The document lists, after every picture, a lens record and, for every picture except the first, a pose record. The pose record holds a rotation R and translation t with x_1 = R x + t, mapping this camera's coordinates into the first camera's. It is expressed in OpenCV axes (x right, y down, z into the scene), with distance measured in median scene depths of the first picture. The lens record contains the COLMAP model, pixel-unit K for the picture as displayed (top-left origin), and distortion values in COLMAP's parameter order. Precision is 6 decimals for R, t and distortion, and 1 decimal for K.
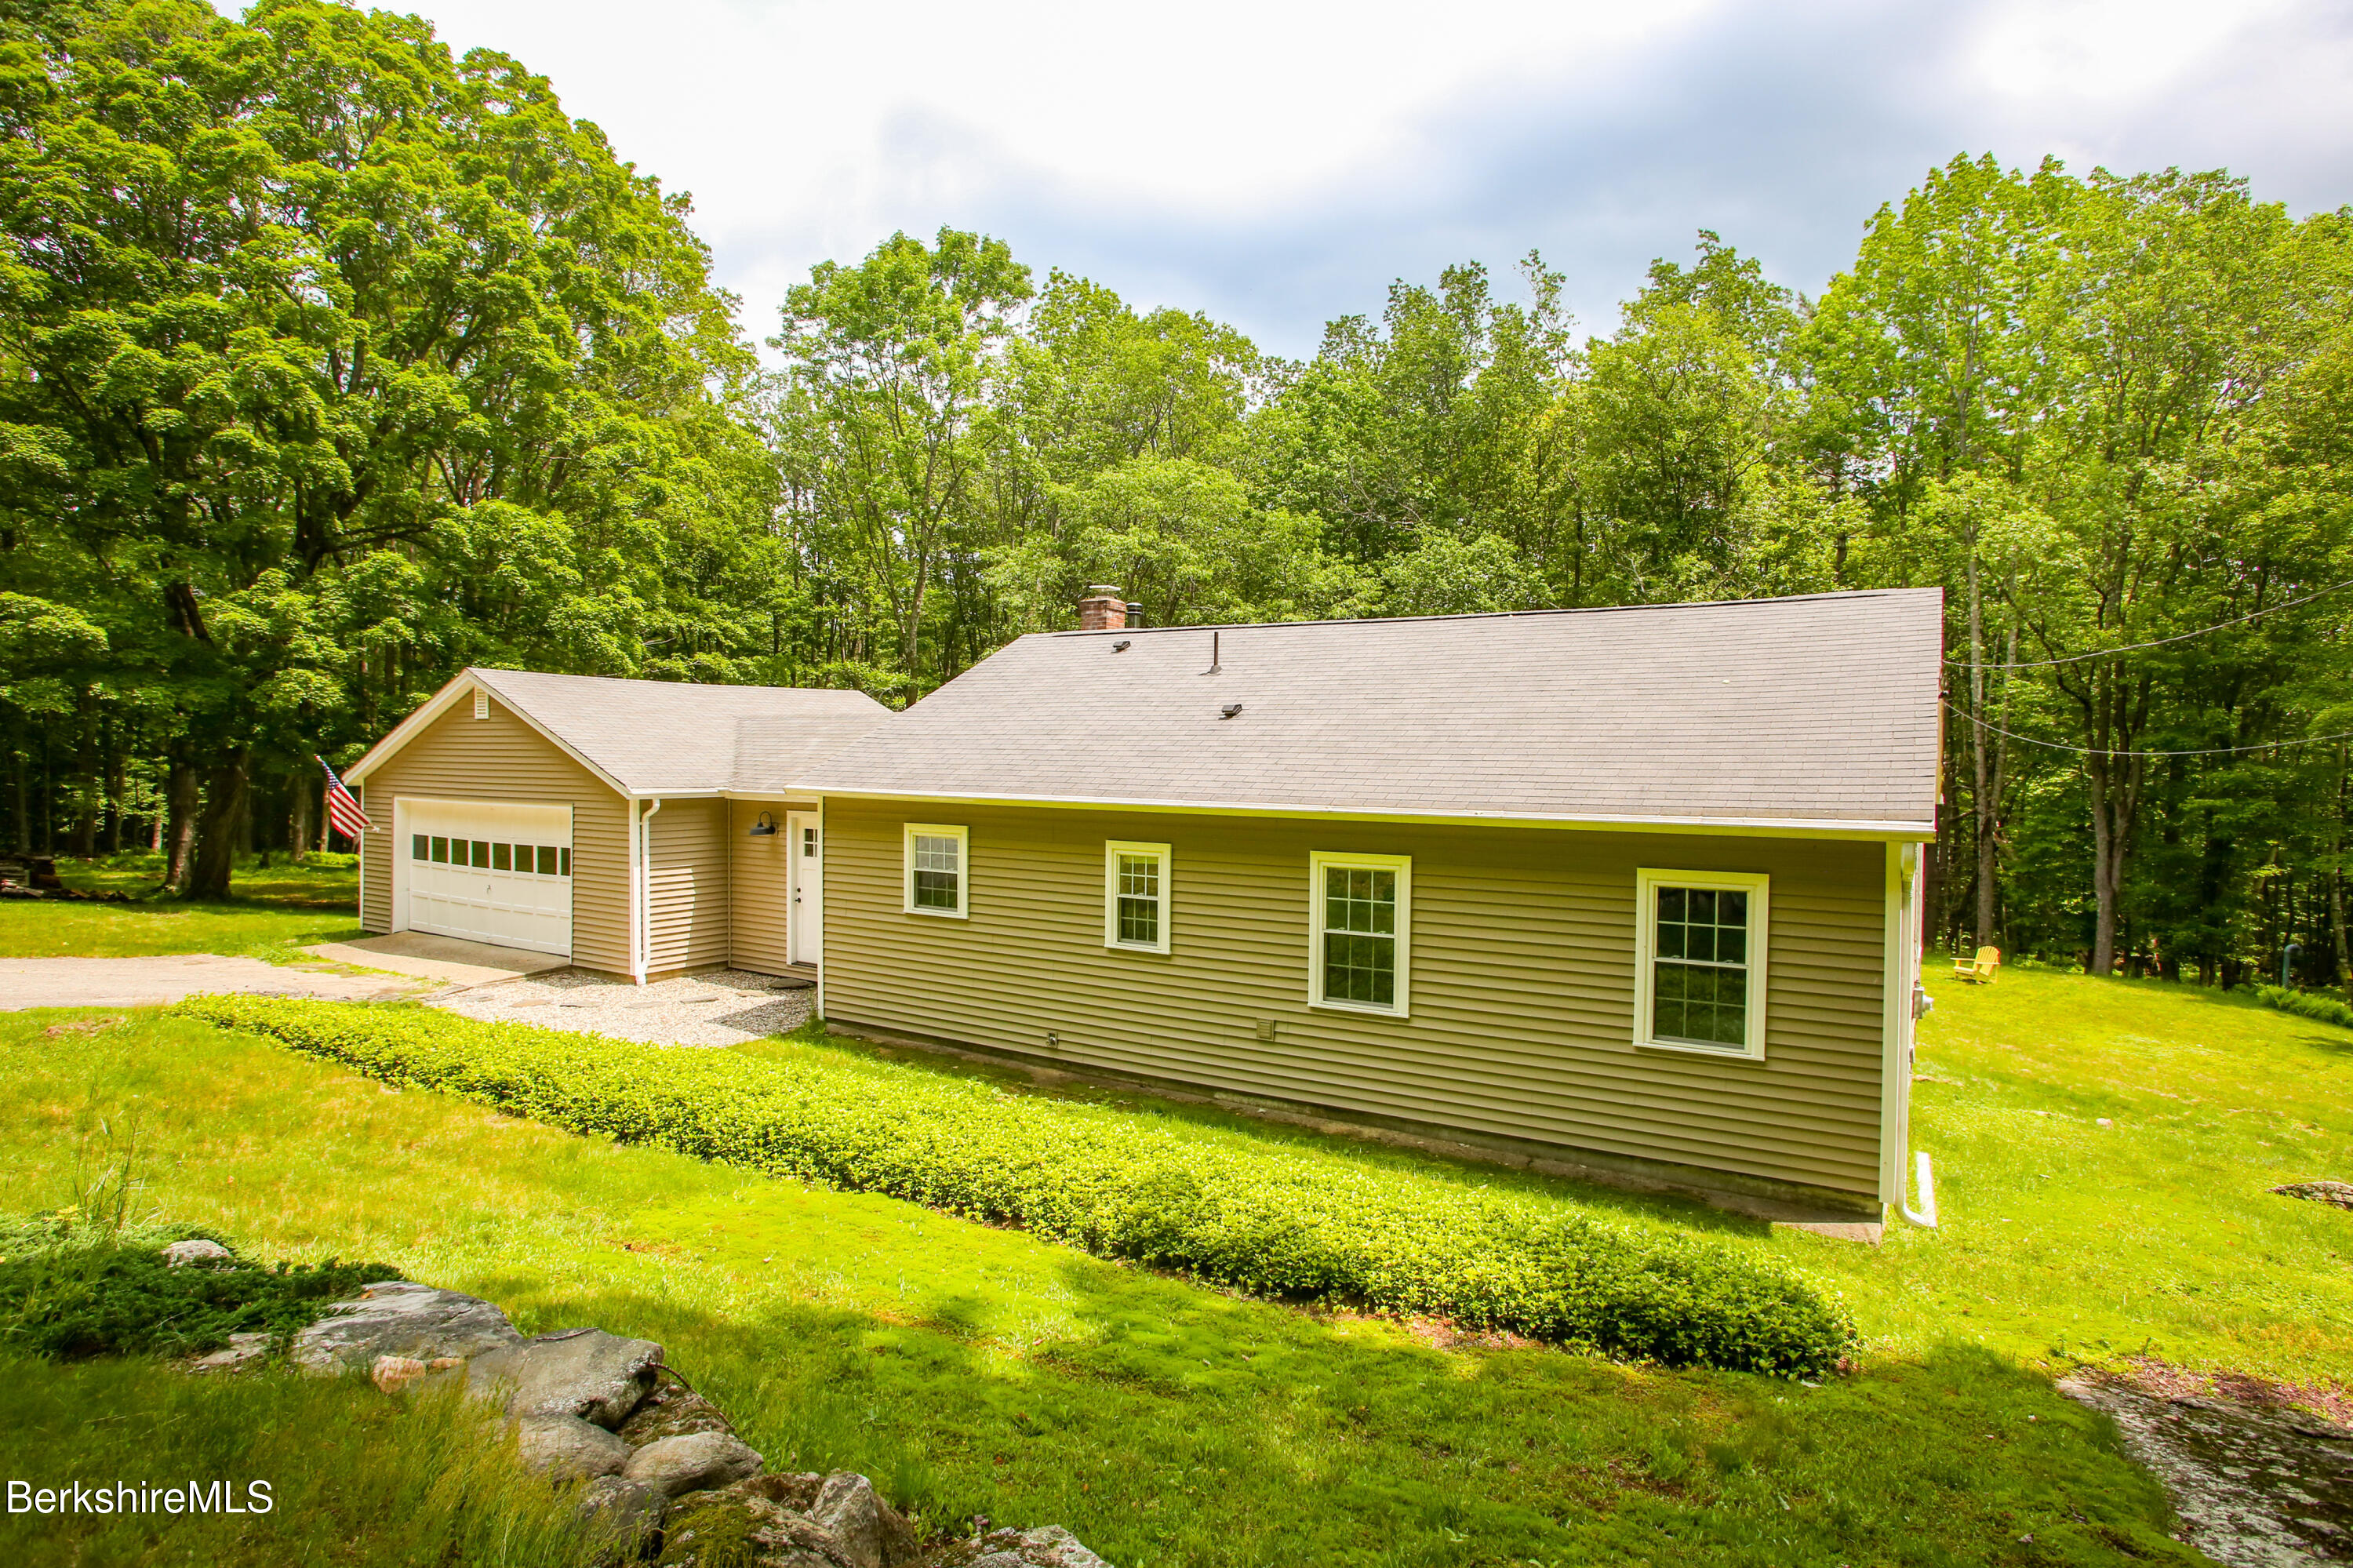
lens RADIAL K [[1132.0, 0, 1183.6], [0, 1132.0, 784.6], [0, 0, 1]] dist [-0.079142, 0.029847]
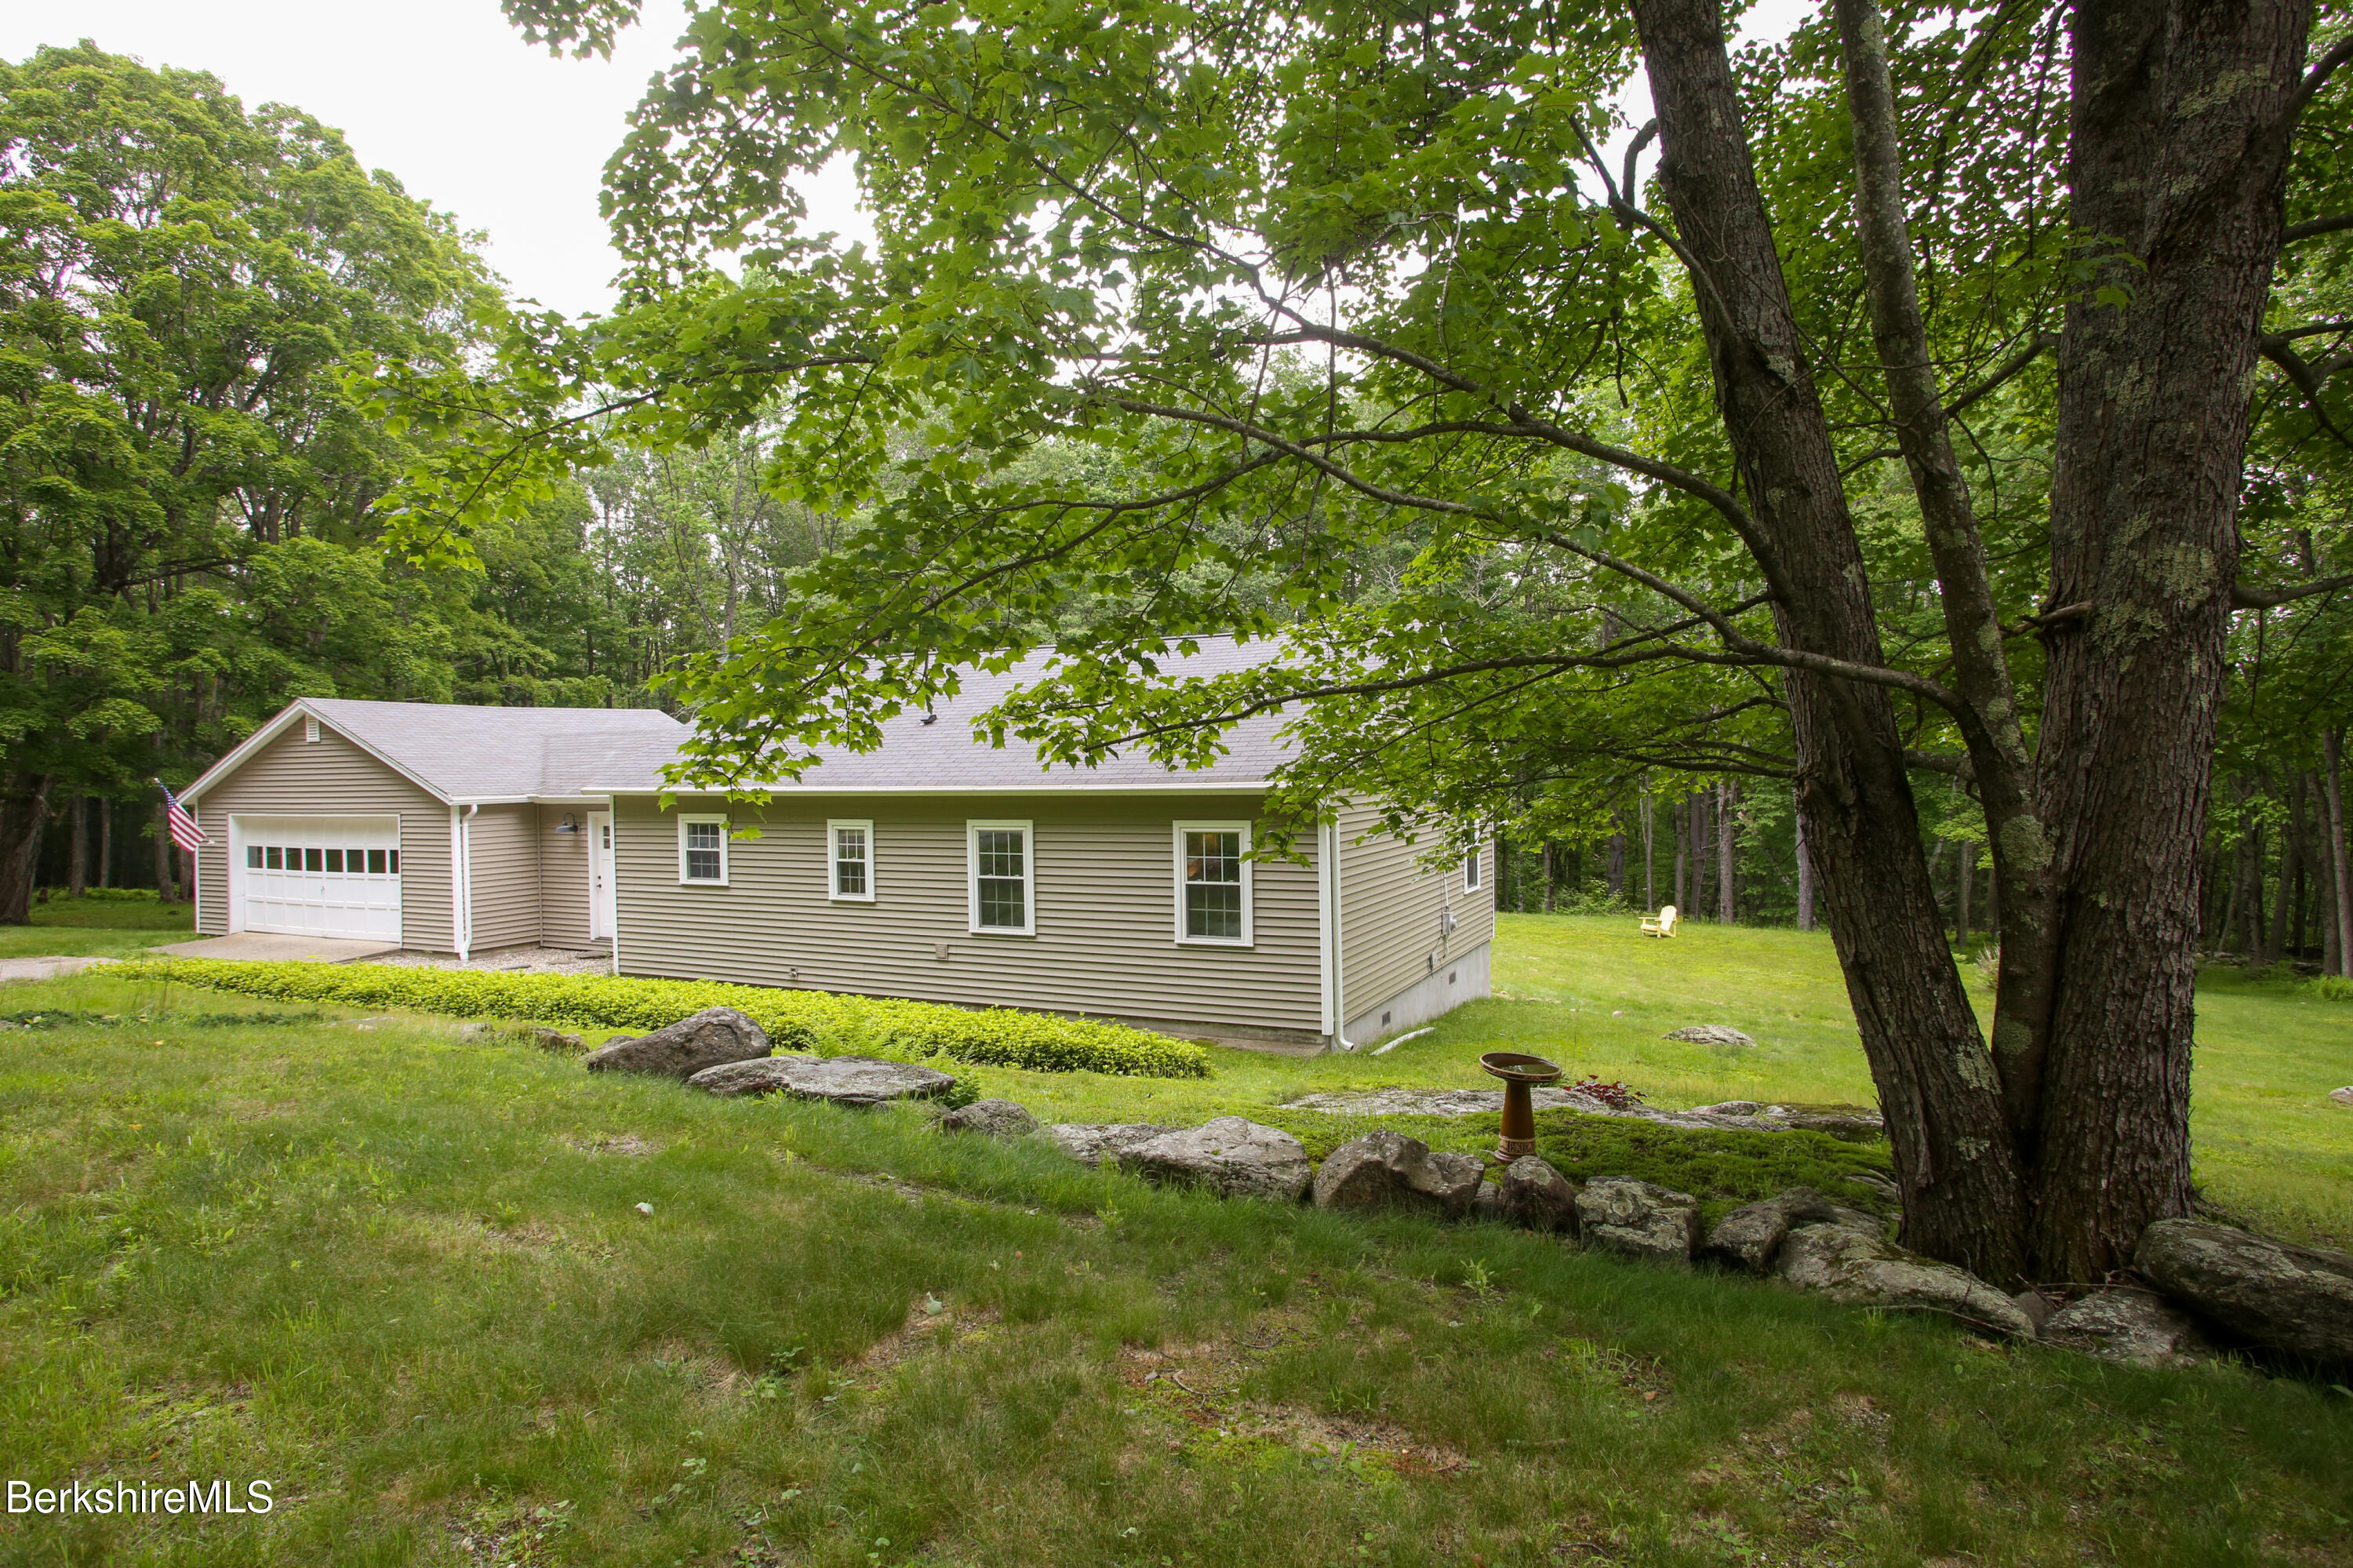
lens RADIAL K [[1104.8, 0, 1118.6], [0, 1104.8, 799.1], [0, 0, 1]] dist [-0.084215, 0.034375]
pose [[0.994529, -0.026169, 0.101134, 0.071092], [0.025660, 0.999651, 0.006328, 0.013199], [-0.101264, -0.003698, 0.994853, -0.159501]]
